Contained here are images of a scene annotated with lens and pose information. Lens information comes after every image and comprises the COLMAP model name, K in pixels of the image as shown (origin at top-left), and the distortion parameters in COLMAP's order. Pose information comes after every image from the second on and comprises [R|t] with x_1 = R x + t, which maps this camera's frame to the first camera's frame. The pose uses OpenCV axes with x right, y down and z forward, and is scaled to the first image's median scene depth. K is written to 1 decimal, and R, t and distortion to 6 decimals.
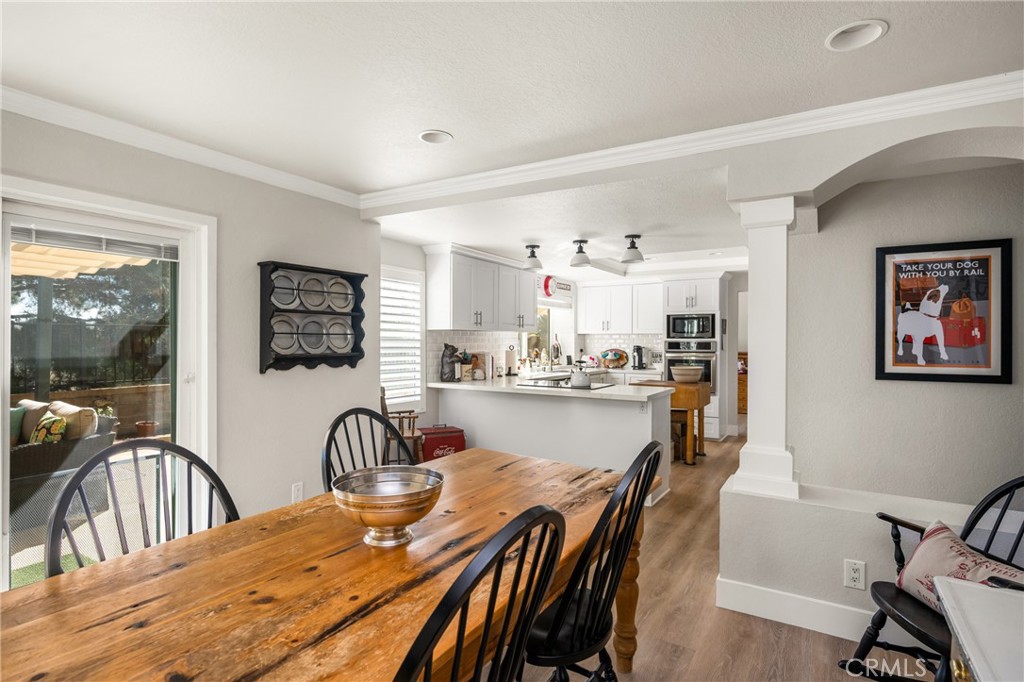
lens RADIAL K [[525.9, 0, 512.1], [0, 525.9, 338.3], [0, 0, 1]] dist [0.006755, -0.000038]
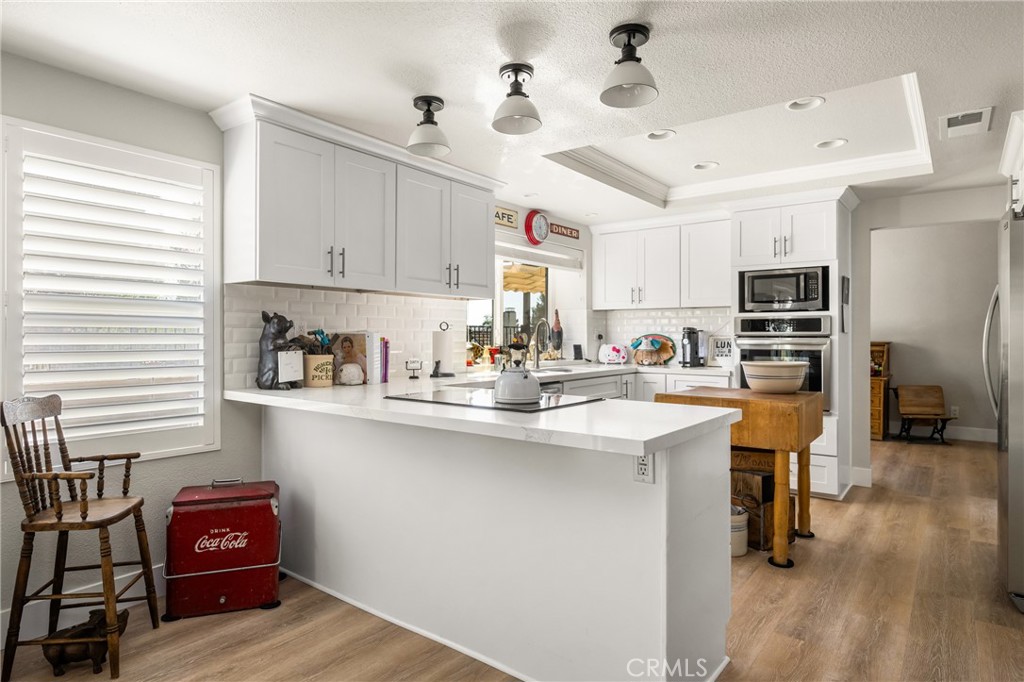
lens RADIAL K [[586.6, 0, 510.1], [0, 586.6, 332.2], [0, 0, 1]] dist [0.003020, -0.001999]
pose [[0.993971, -0.002530, -0.109616, 0.137903], [0.002139, 0.999991, -0.003683, 0.026984], [0.109625, 0.003426, 0.993967, 0.400830]]
